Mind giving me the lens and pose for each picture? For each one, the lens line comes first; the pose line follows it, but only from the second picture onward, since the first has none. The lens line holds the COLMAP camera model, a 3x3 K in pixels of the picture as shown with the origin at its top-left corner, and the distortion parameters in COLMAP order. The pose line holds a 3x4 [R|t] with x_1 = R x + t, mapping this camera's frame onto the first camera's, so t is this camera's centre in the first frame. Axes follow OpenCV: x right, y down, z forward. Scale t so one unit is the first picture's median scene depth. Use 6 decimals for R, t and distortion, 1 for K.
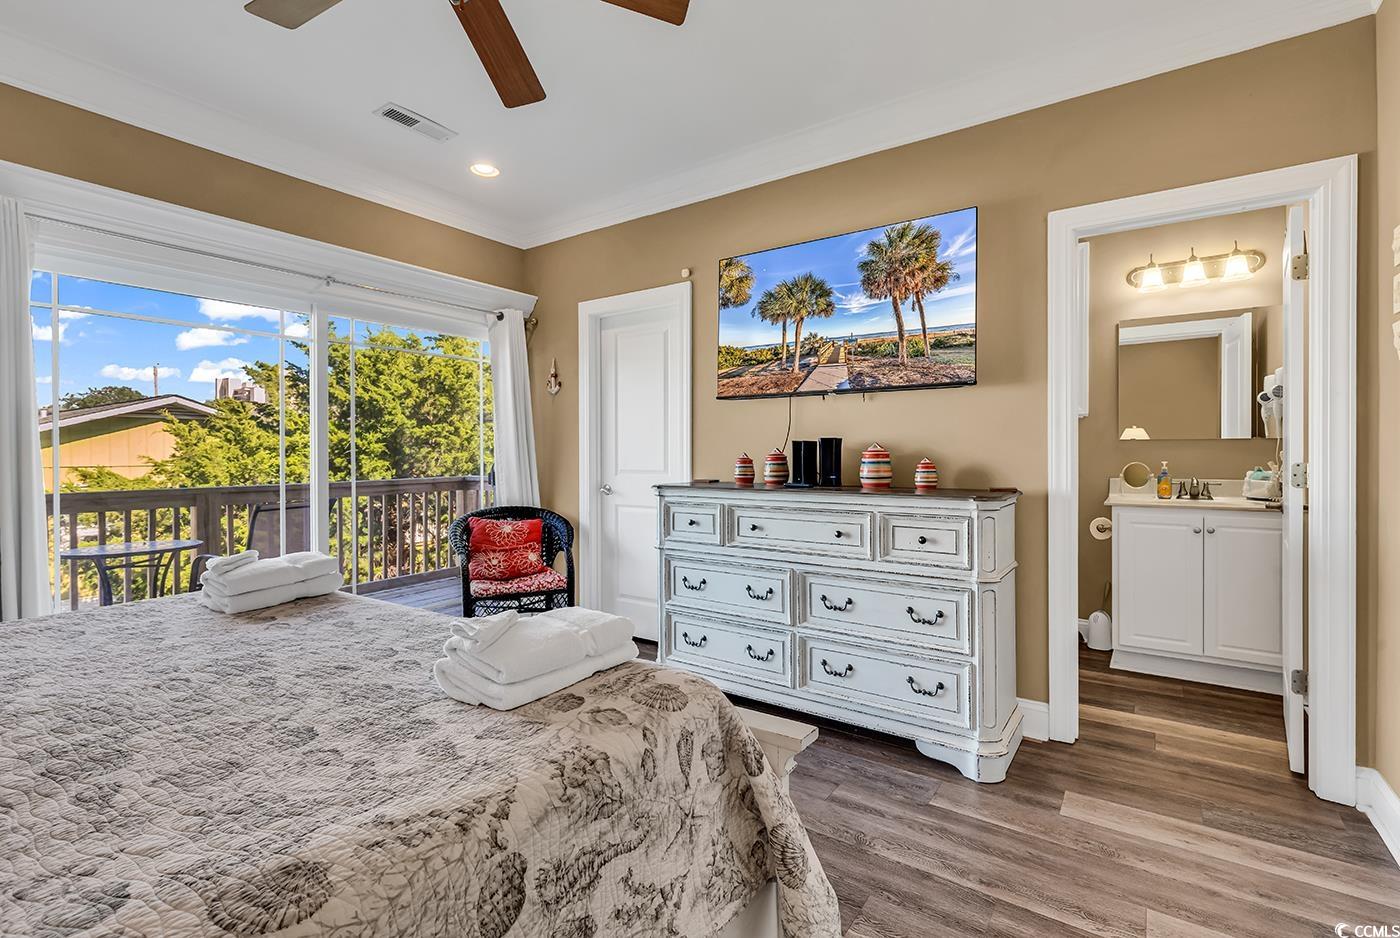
lens RADIAL K [[644.4, 0, 712.9], [0, 644.4, 447.3], [0, 0, 1]] dist [0.010981, -0.000007]
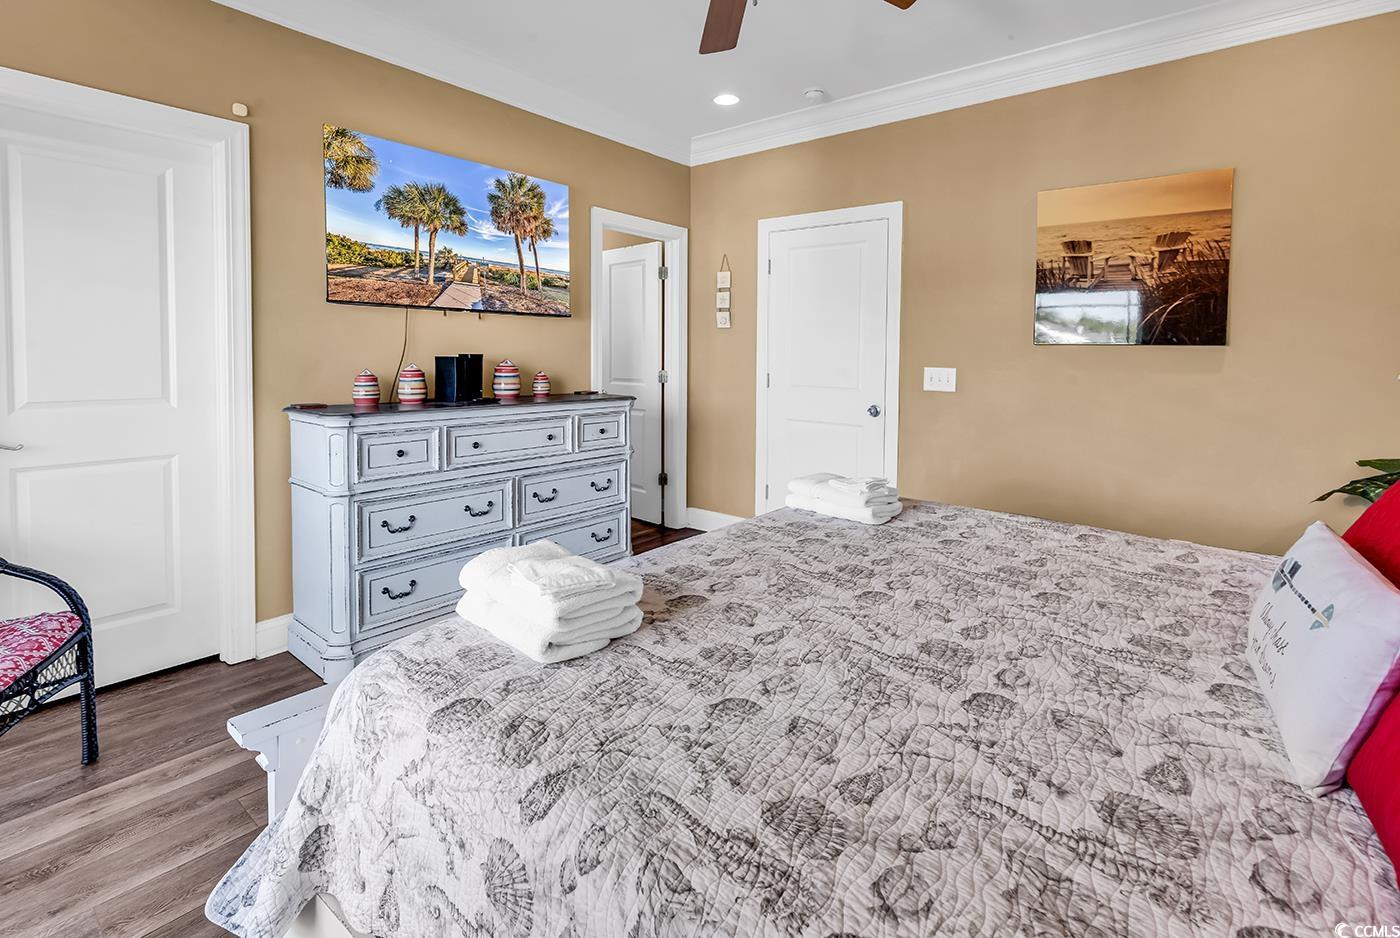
lens RADIAL K [[650.1, 0, 693.5], [0, 650.1, 397.6], [0, 0, 1]] dist [-0.017714, -0.000133]
pose [[0.087257, -0.050169, 0.994922, -0.823170], [-0.005274, 0.998694, 0.050822, 0.000081], [-0.996172, -0.009681, 0.086879, 0.541893]]
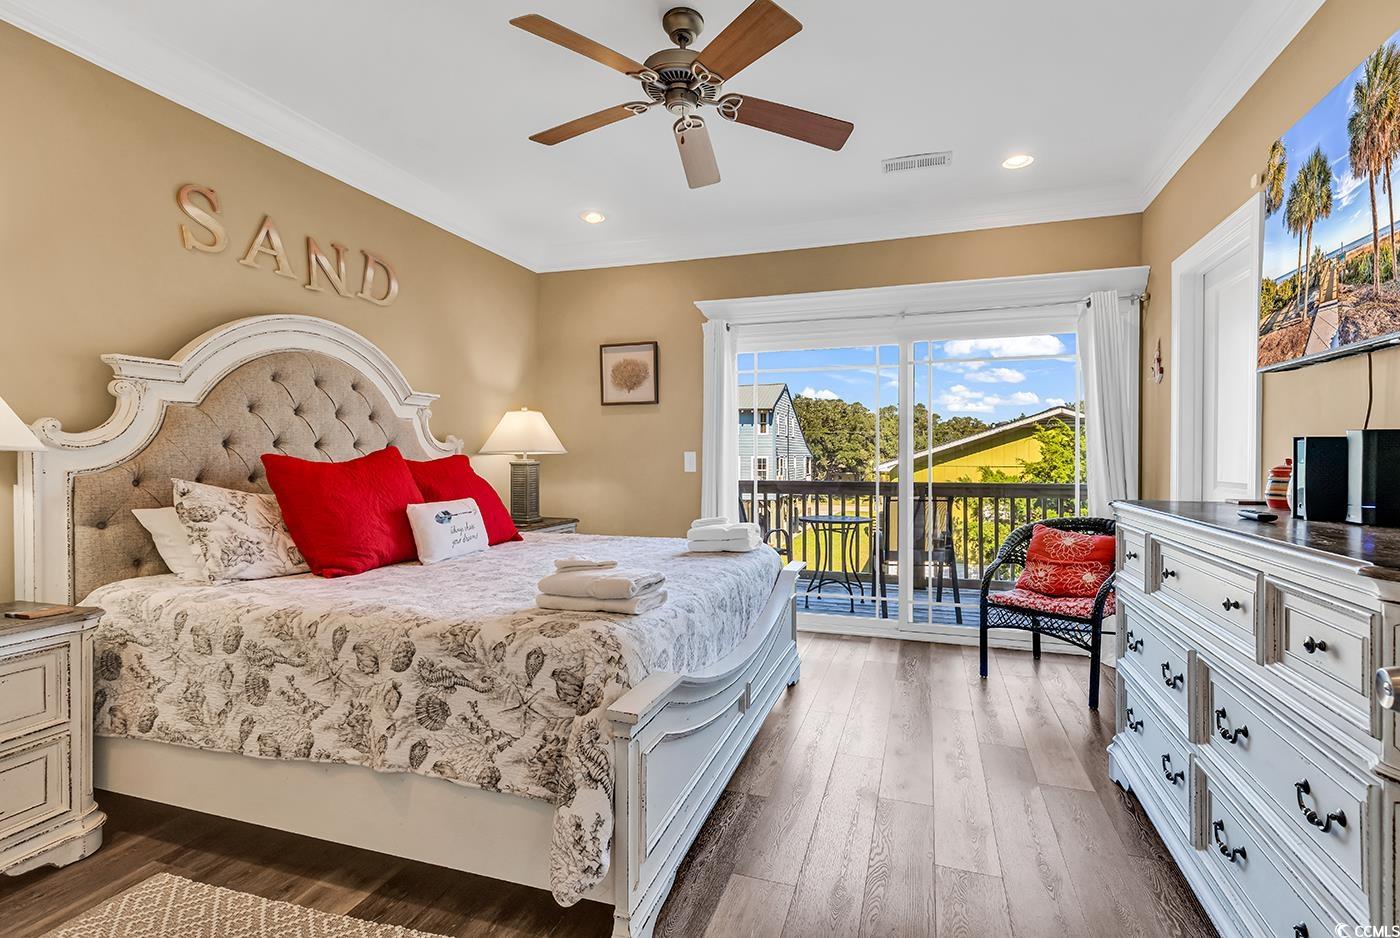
lens RADIAL K [[644.4, 0, 712.9], [0, 644.4, 447.3], [0, 0, 1]] dist [0.010981, -0.000007]
pose [[0.271516, -0.008442, -0.962397, 0.533419], [0.004004, 0.999963, -0.007642, 0.000217], [0.962425, -0.001779, 0.271540, 0.361953]]
